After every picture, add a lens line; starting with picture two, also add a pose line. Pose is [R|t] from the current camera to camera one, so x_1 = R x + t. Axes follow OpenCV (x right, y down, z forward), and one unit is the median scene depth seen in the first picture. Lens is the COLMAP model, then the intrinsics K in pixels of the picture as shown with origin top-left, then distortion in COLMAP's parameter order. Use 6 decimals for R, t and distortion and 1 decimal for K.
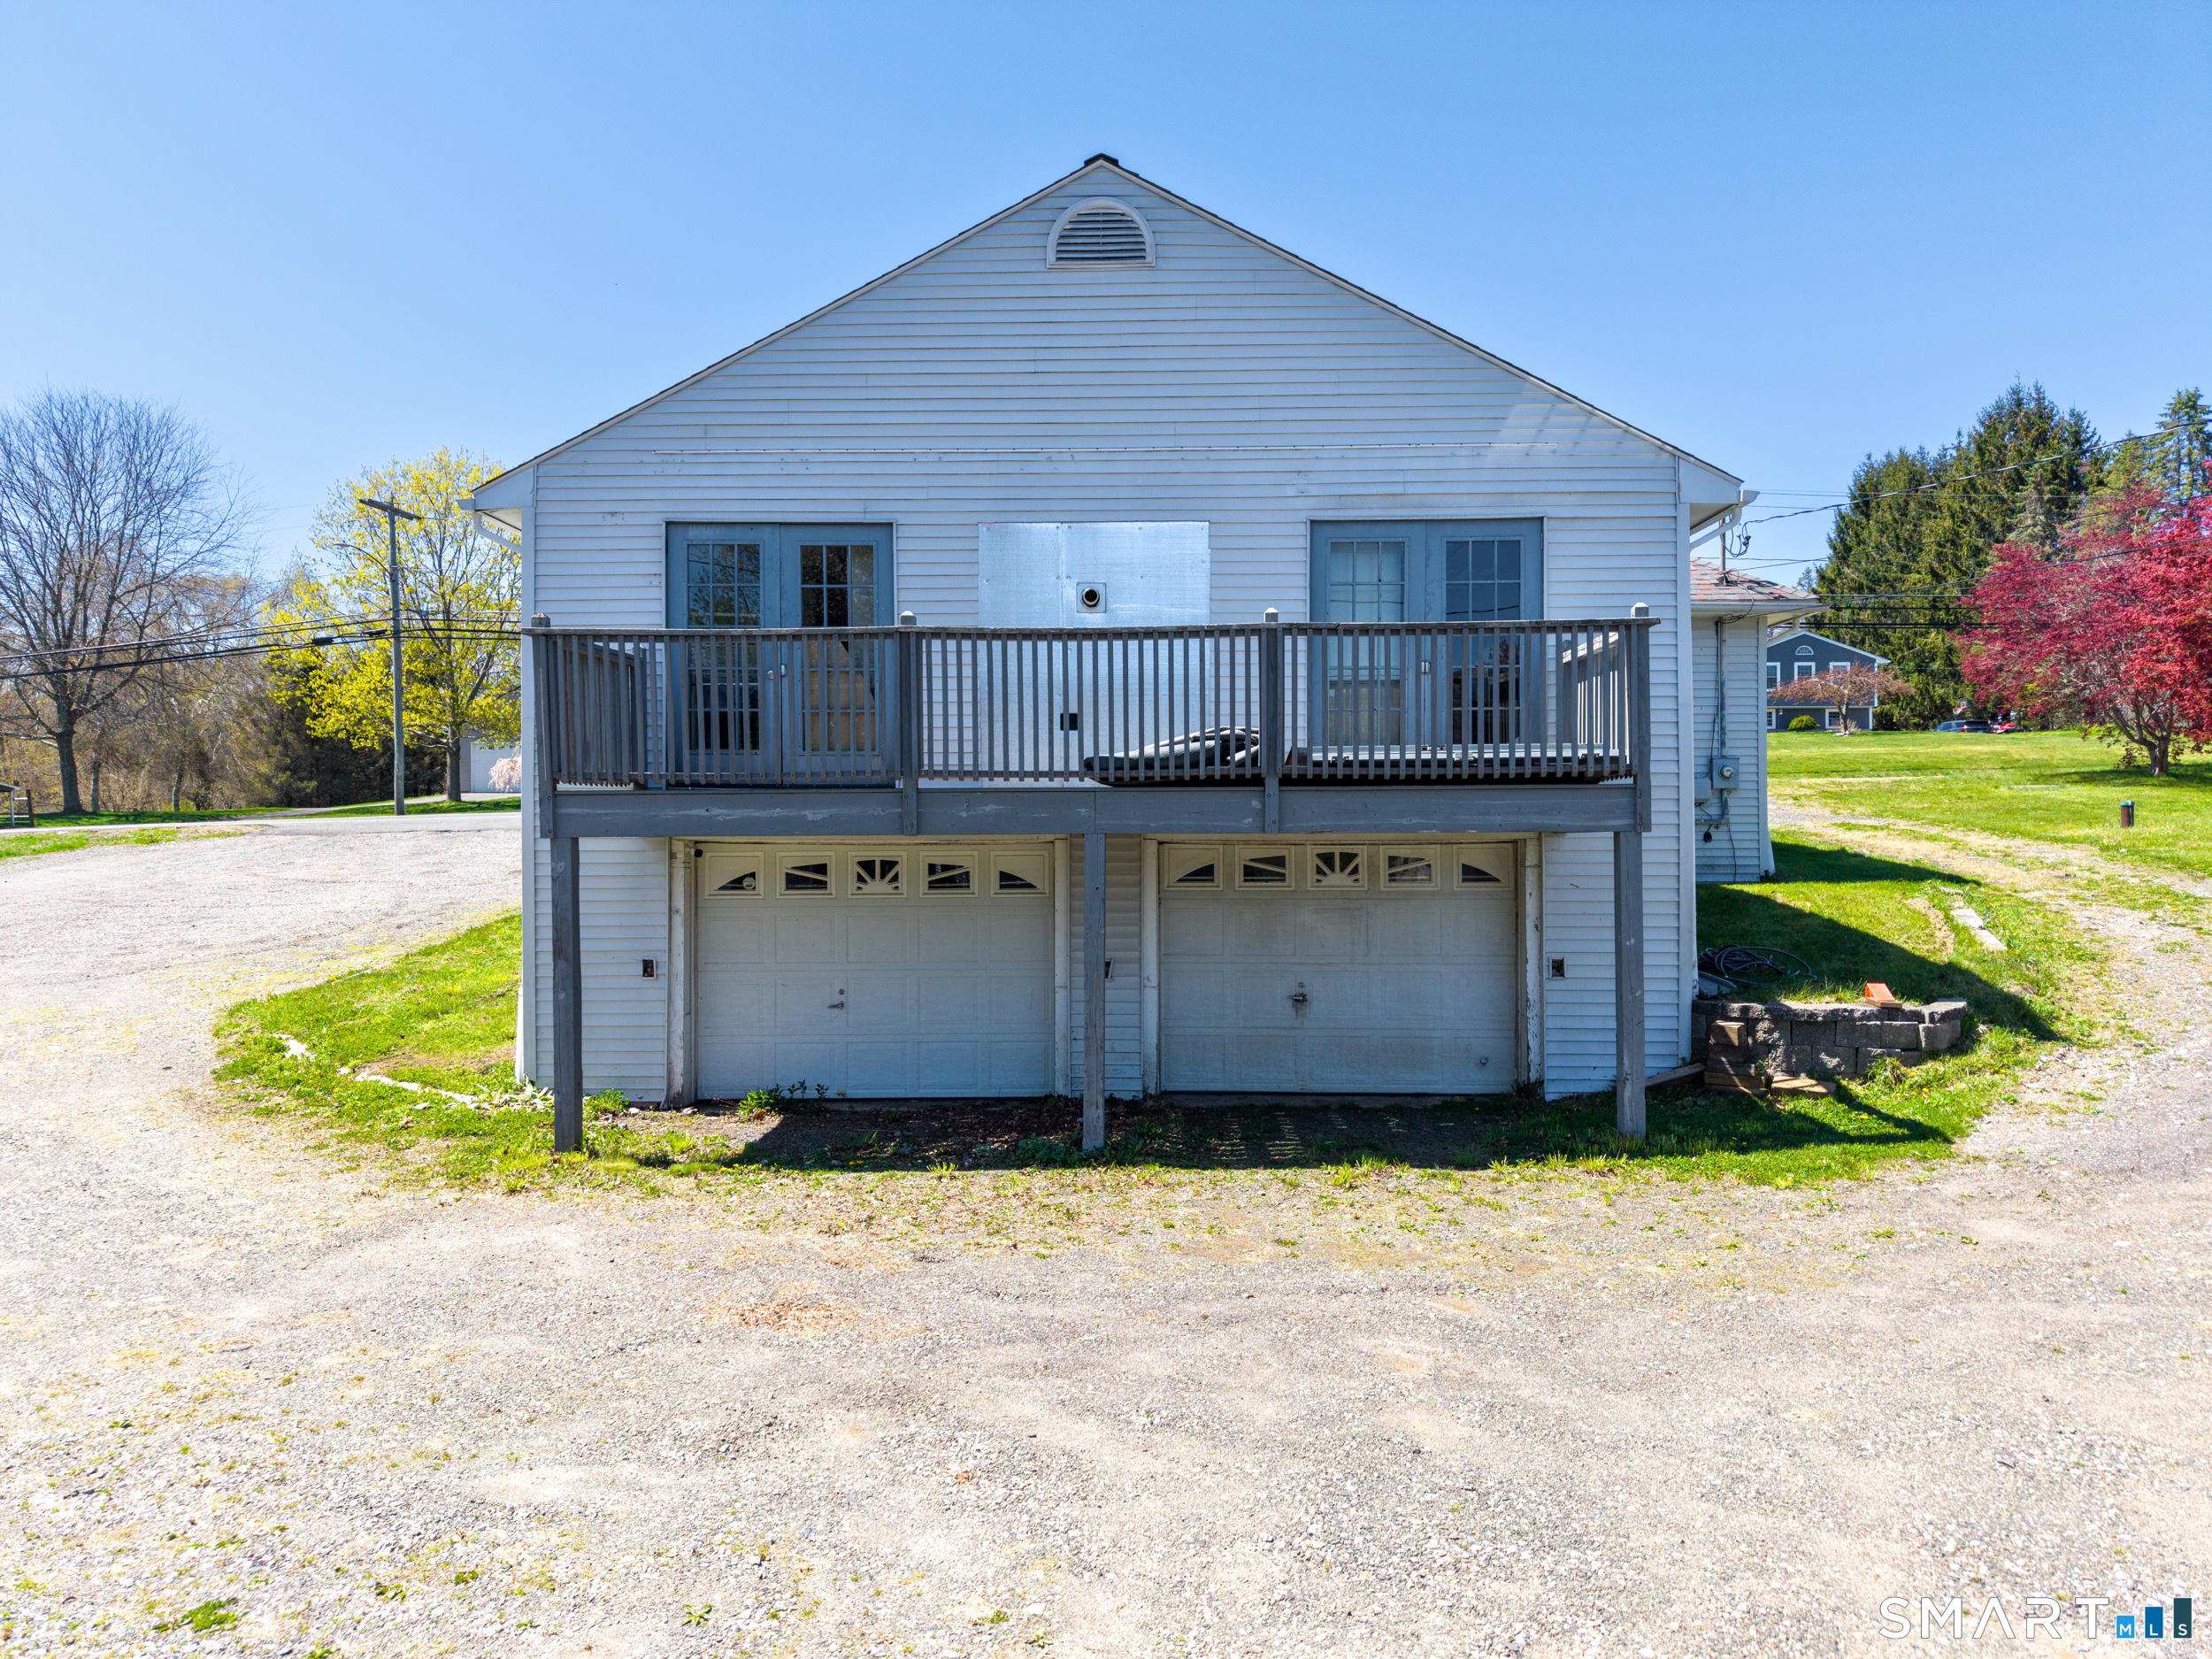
lens RADIAL K [[1503.8, 0, 1107.4], [0, 1503.8, 837.7], [0, 0, 1]] dist [0.022964, -0.024698]
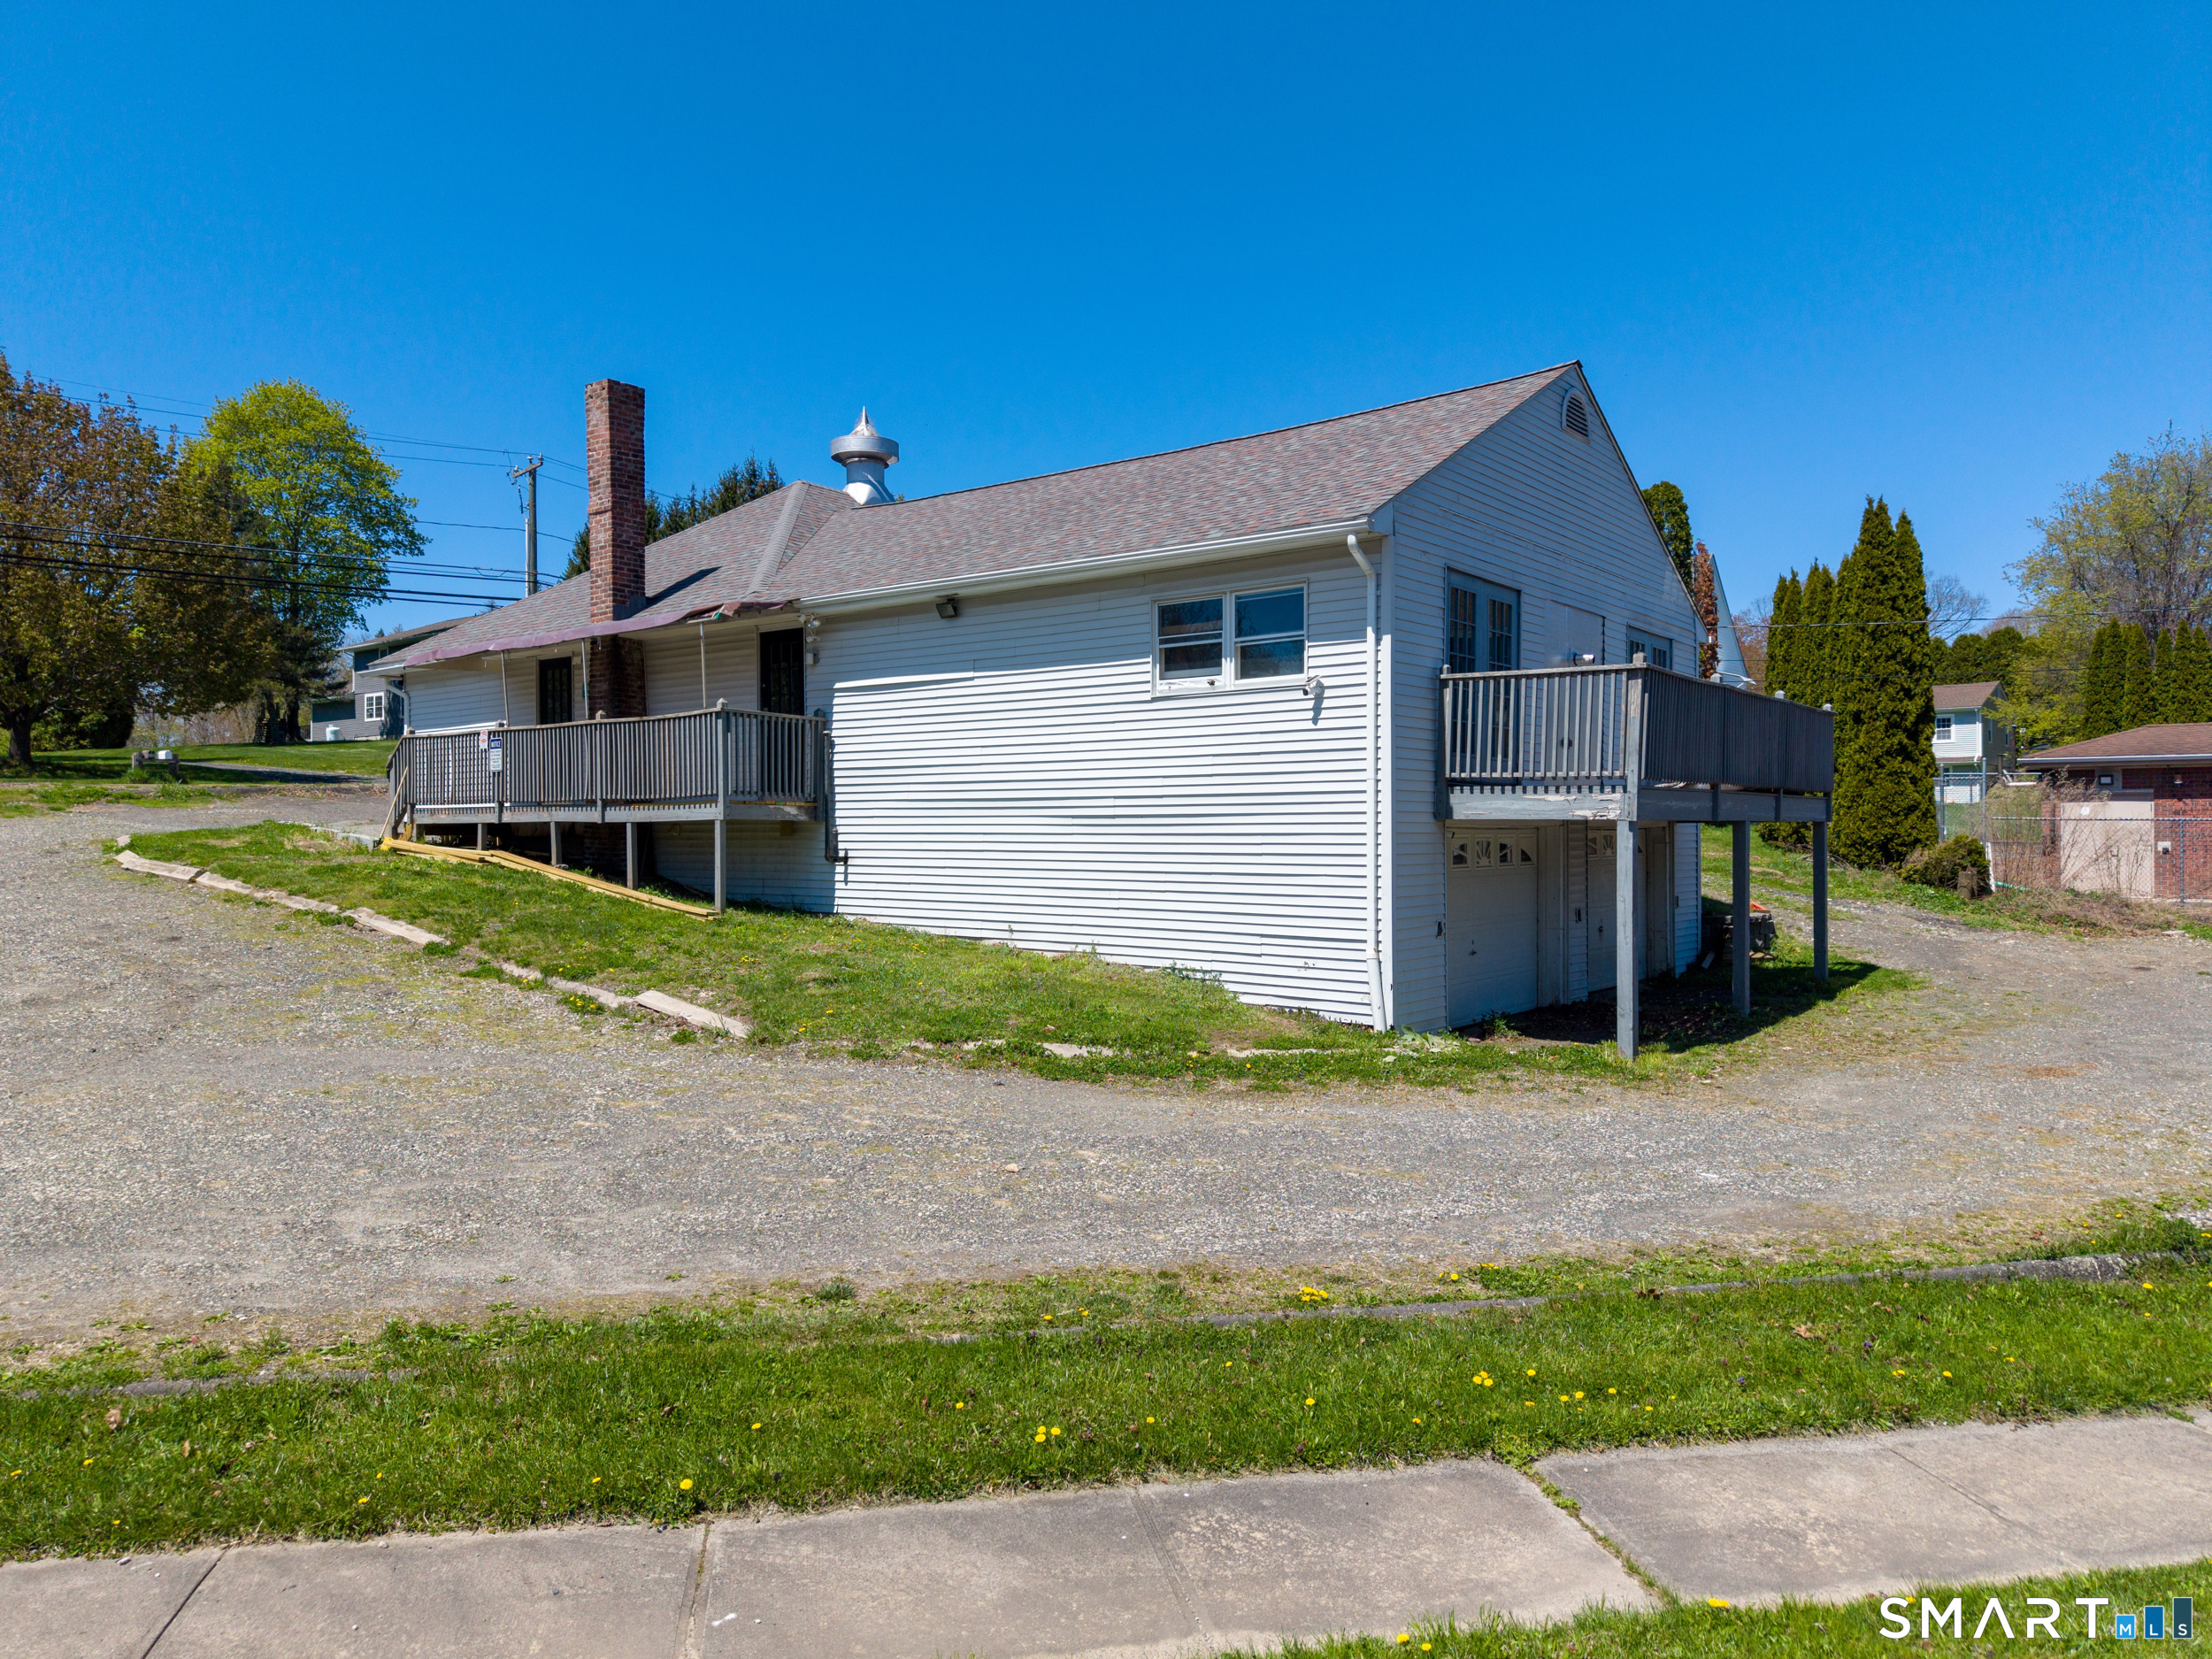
lens RADIAL K [[1503.8, 0, 1111.4], [0, 1503.8, 842.0], [0, 0, 1]] dist [0.022964, -0.024698]
pose [[0.589106, -0.002679, 0.808051, -1.444458], [0.002582, 0.999996, 0.001433, 0.013454], [-0.808052, 0.001242, 0.589110, 0.497184]]
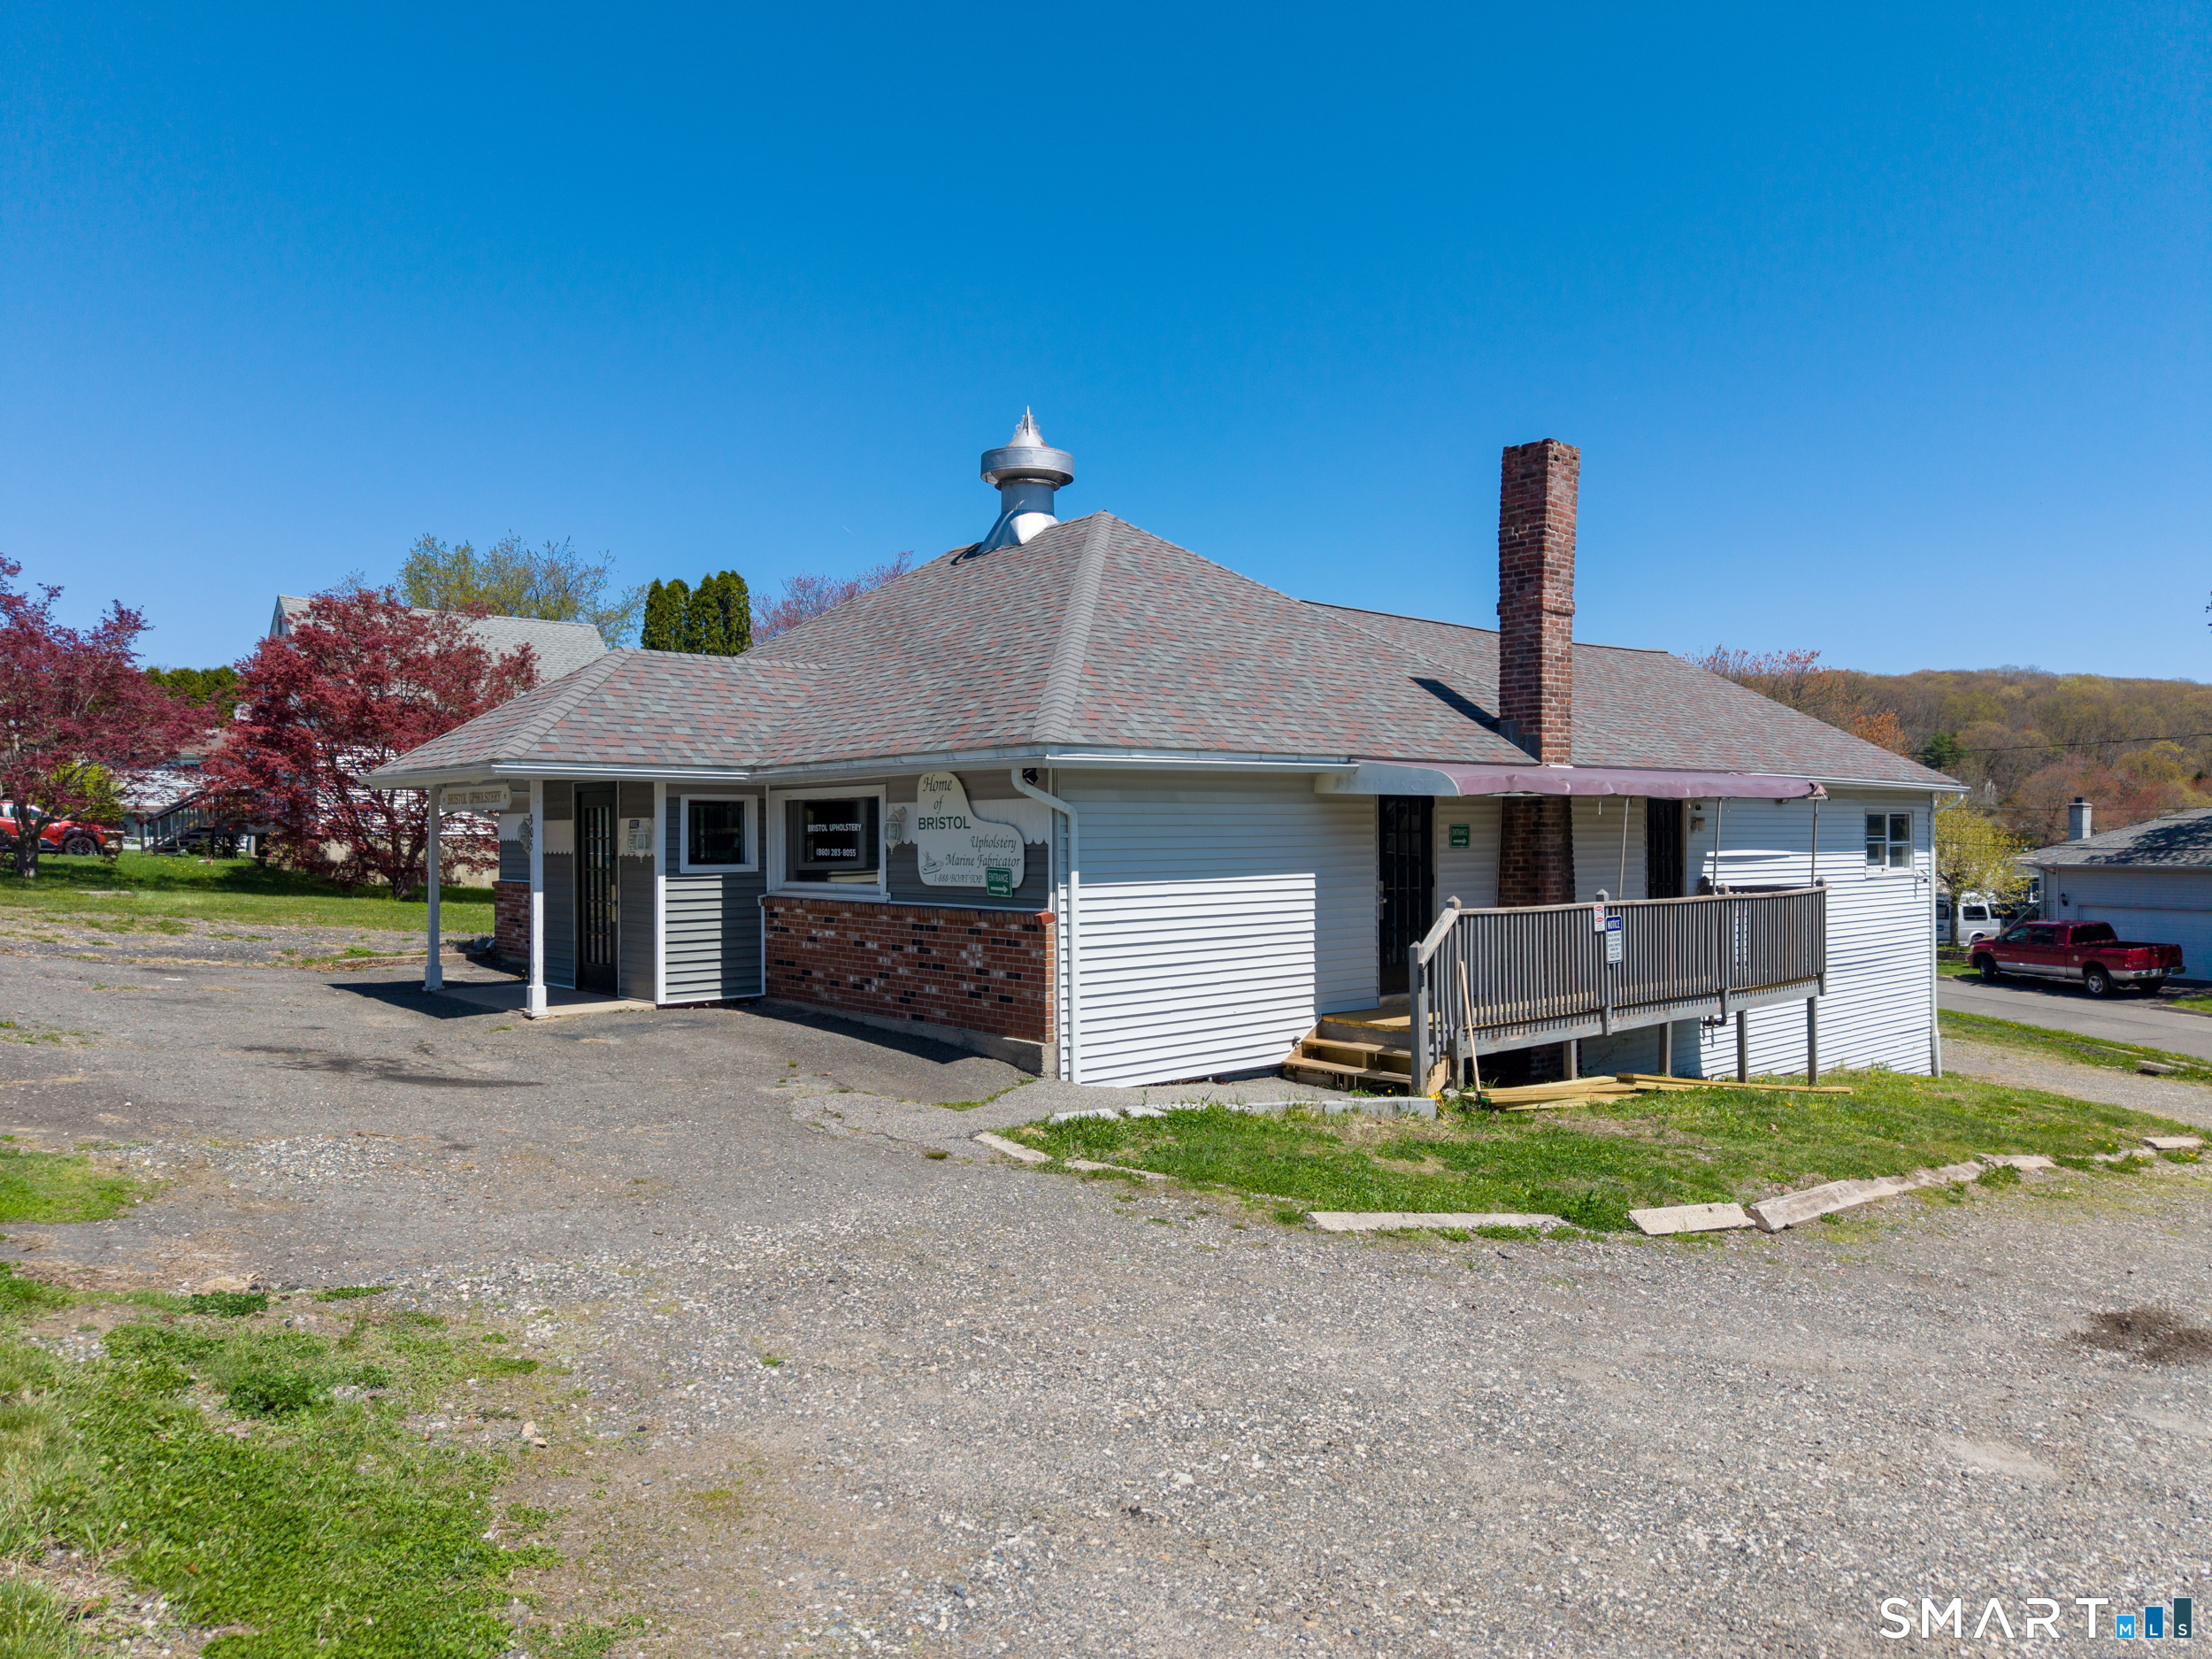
lens RADIAL K [[1503.8, 0, 1106.3], [0, 1503.8, 822.0], [0, 0, 1]] dist [0.022964, -0.024698]
pose [[-0.689055, 0.009557, 0.724646, -1.088191], [0.007014, 0.999954, -0.006519, -0.165732], [-0.724675, 0.000591, -0.689091, 3.081821]]
